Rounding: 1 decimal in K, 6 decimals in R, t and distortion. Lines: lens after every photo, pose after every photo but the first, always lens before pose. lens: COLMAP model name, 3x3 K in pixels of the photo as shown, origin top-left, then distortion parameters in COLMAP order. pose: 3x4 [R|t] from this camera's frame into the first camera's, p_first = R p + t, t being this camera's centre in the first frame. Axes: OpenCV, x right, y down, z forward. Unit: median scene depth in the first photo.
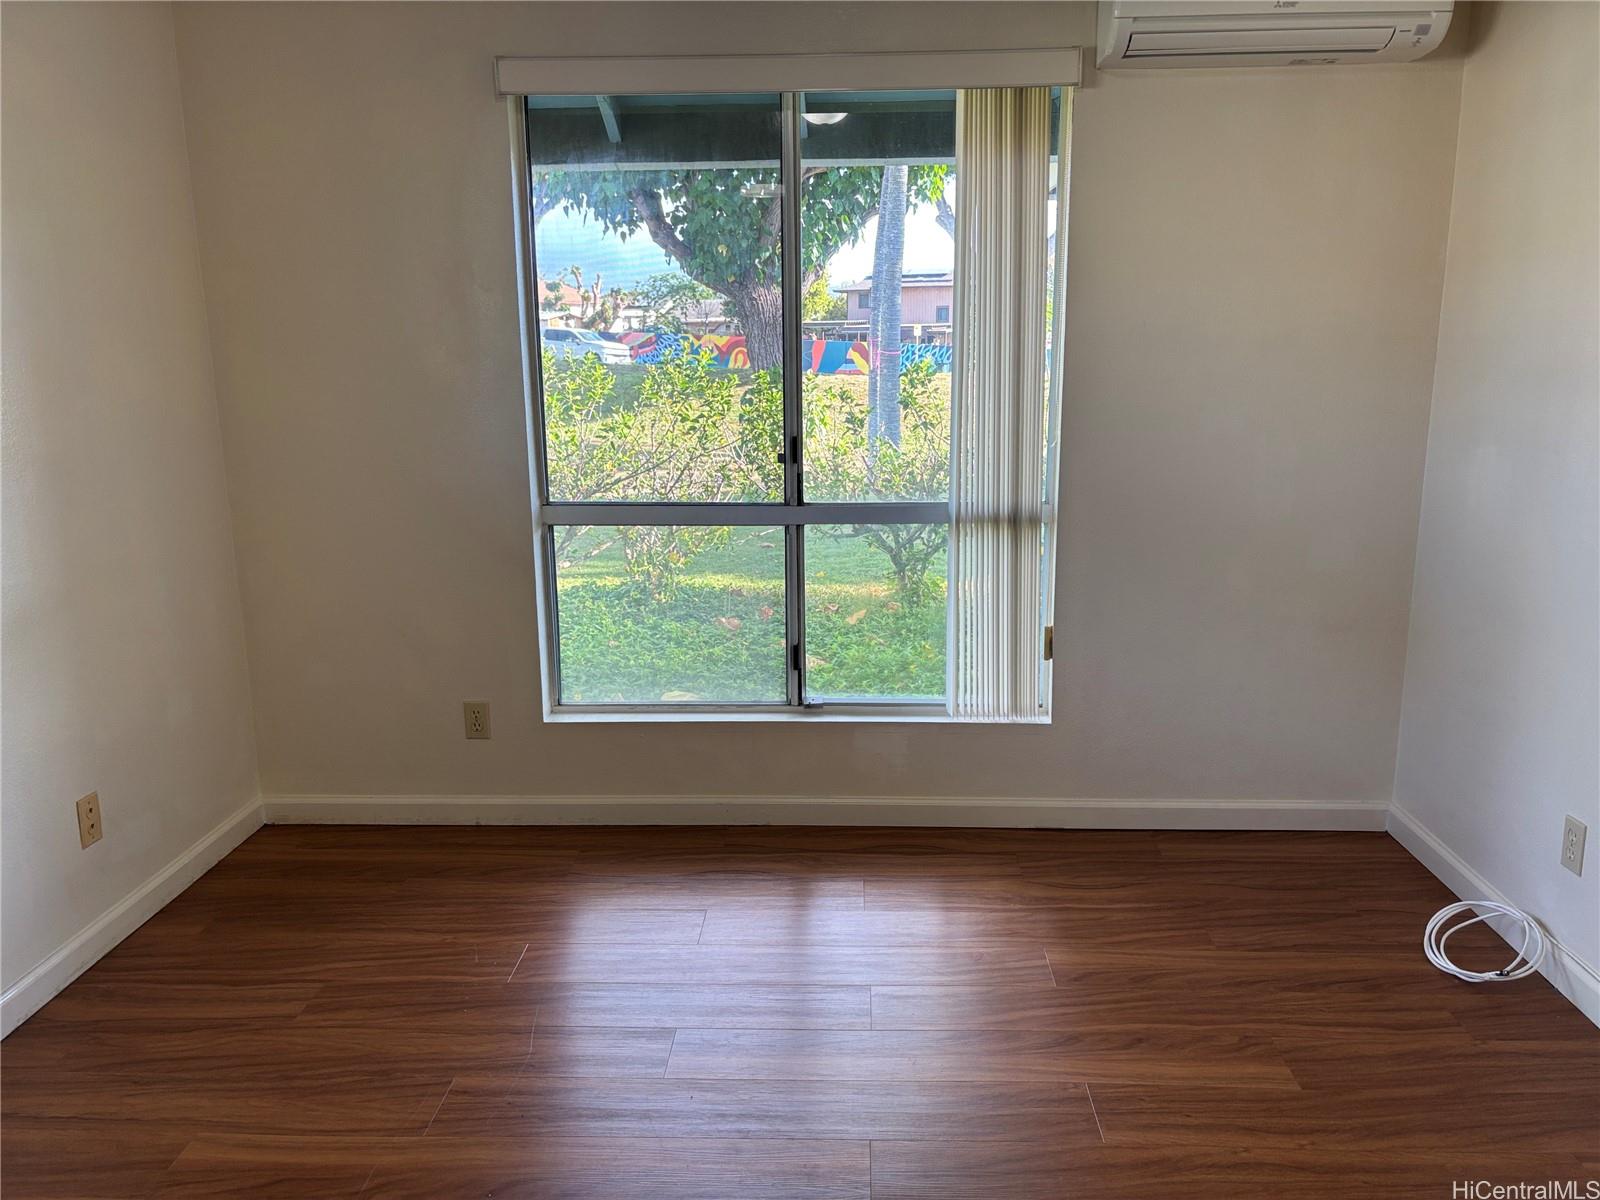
lens RADIAL K [[1211.5, 0, 810.7], [0, 1211.5, 595.8], [0, 0, 1]] dist [0.008112, -0.004015]
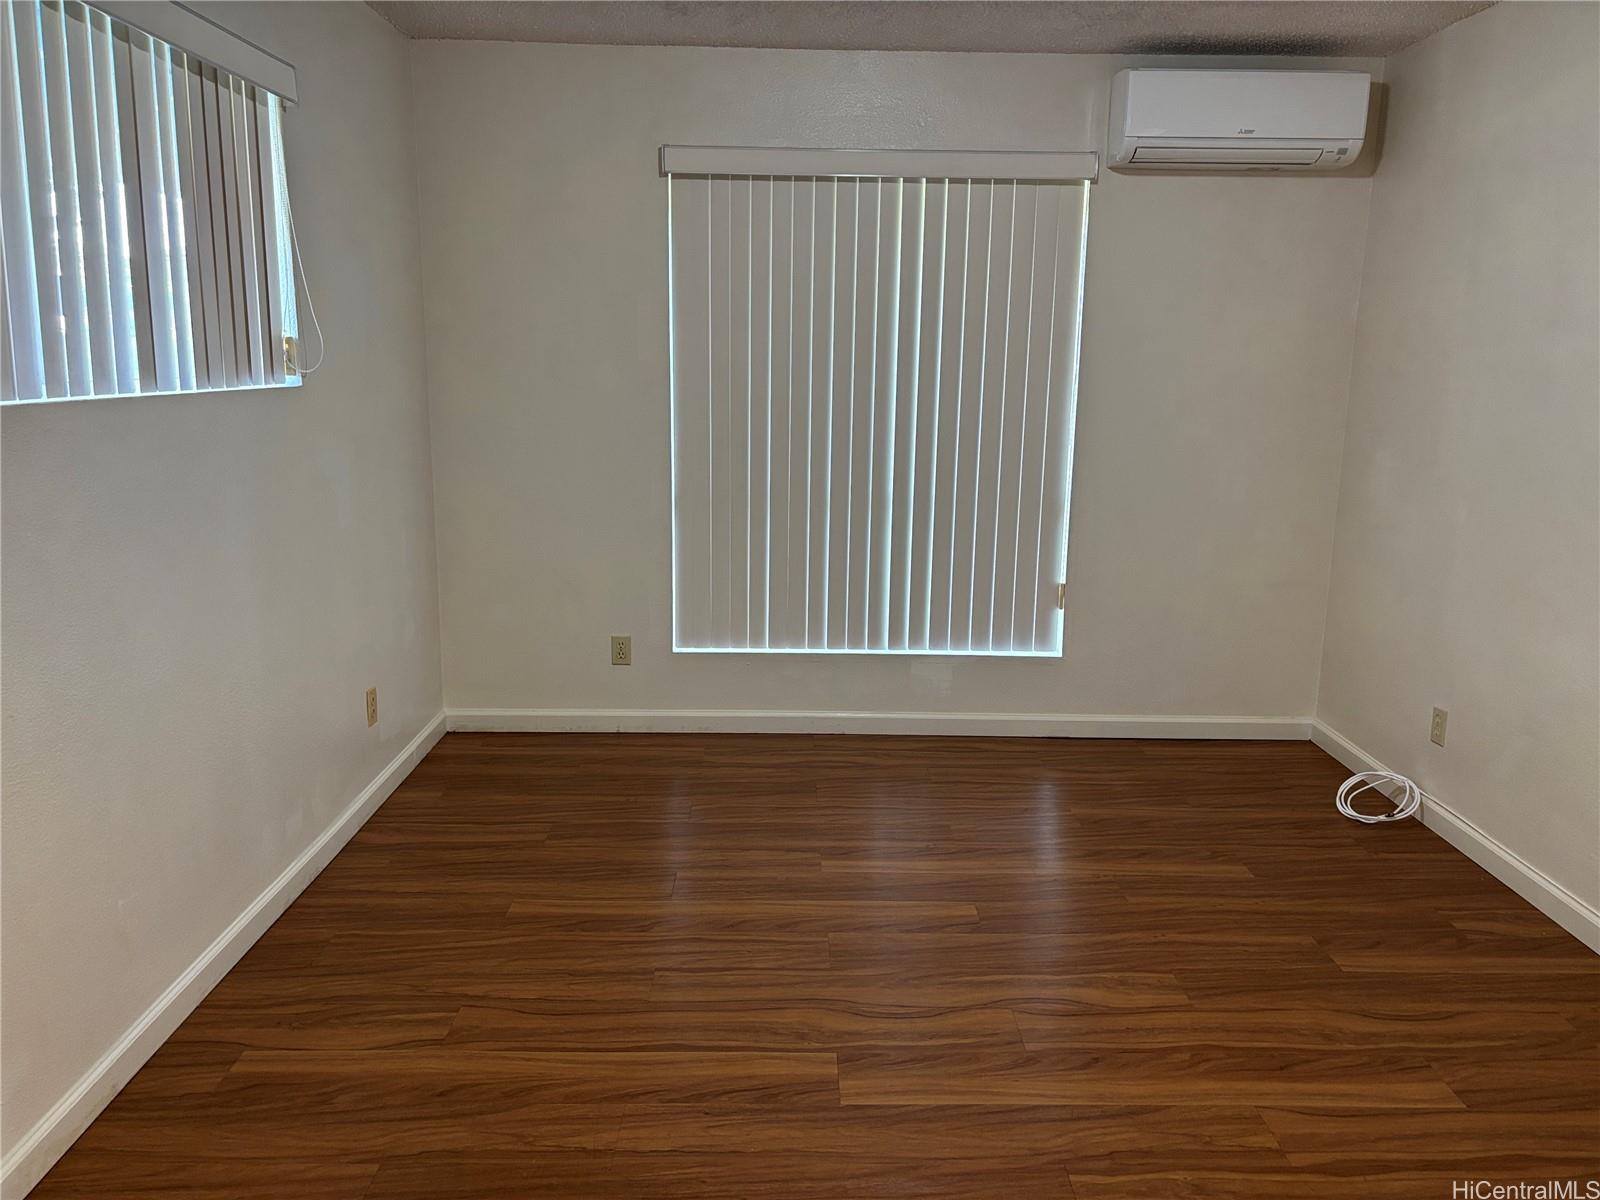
lens RADIAL K [[1211.5, 0, 795.5], [0, 1211.5, 599.9], [0, 0, 1]] dist [0.008112, -0.004015]
pose [[0.998618, 0.015582, 0.050197, -0.188715], [-0.015253, 0.999860, -0.006930, 0.067313], [-0.050298, 0.006155, 0.998715, -0.363767]]
